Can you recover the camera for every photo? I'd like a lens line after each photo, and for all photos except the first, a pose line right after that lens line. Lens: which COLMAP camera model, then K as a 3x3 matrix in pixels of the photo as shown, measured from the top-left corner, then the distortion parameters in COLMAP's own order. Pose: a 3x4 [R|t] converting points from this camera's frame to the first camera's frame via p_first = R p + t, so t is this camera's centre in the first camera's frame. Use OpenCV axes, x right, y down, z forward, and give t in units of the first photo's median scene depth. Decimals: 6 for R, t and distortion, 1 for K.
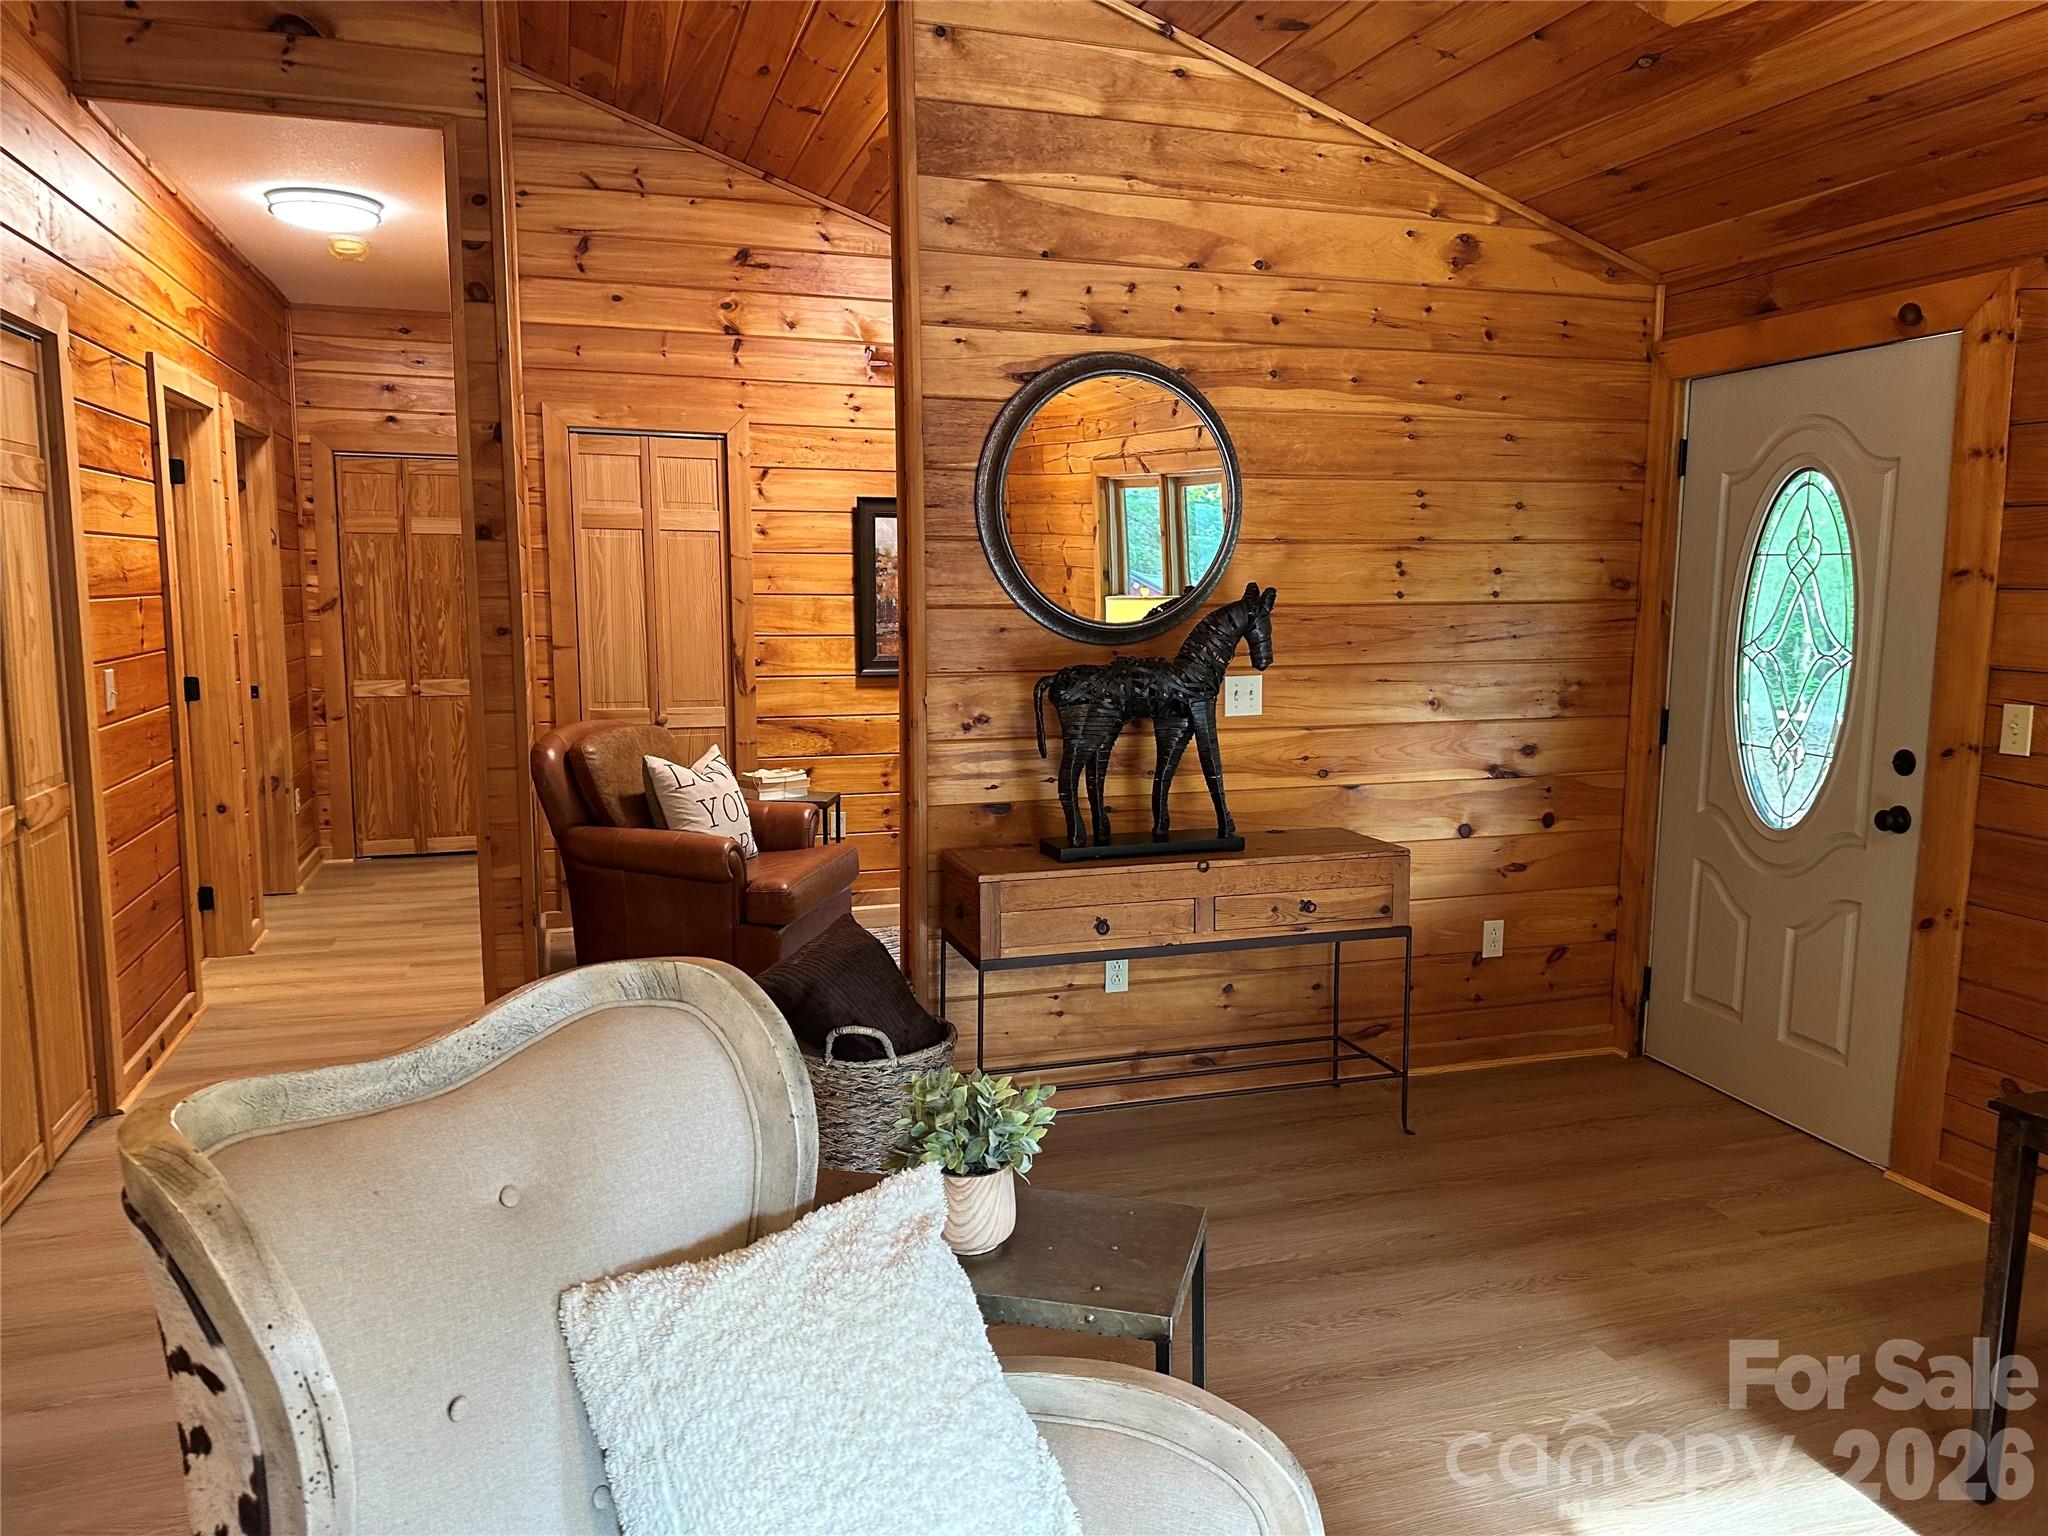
lens RADIAL K [[1443.3, 0, 1035.3], [0, 1443.3, 764.6], [0, 0, 1]] dist [0.071110, -0.090597]
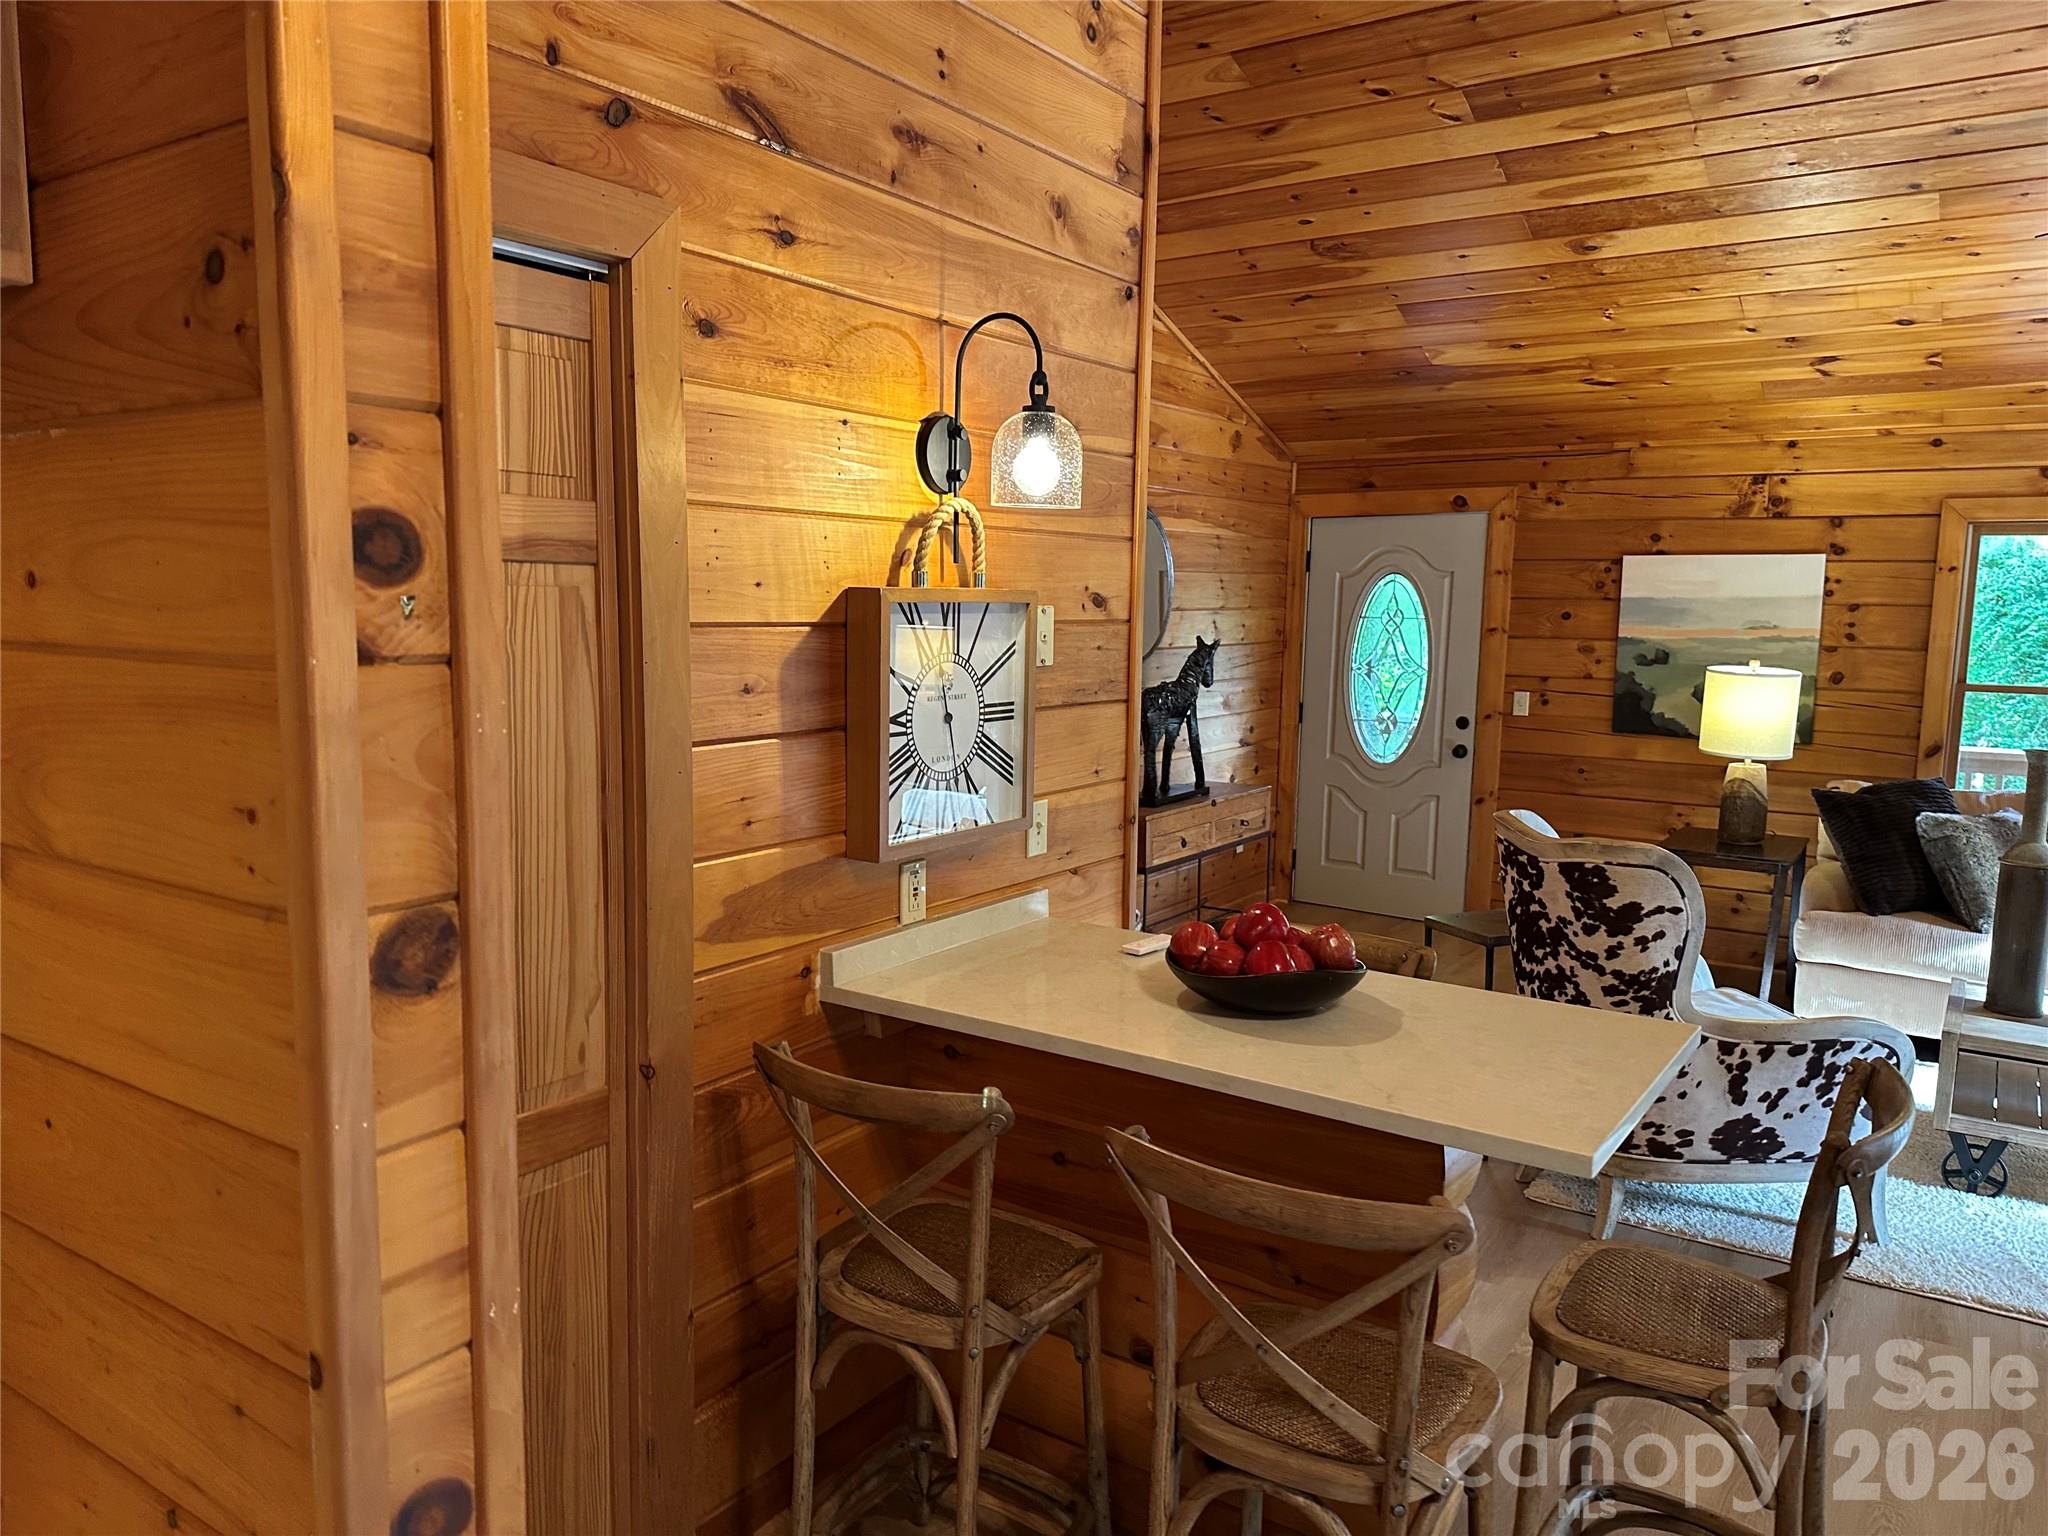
lens RADIAL K [[1443.3, 0, 979.1], [0, 1443.3, 787.5], [0, 0, 1]] dist [0.071110, -0.090597]
pose [[0.799632, -0.074841, 0.595809, -1.000469], [0.068105, 0.997104, 0.033845, -0.022761], [-0.596616, 0.013514, 0.802413, -0.183956]]
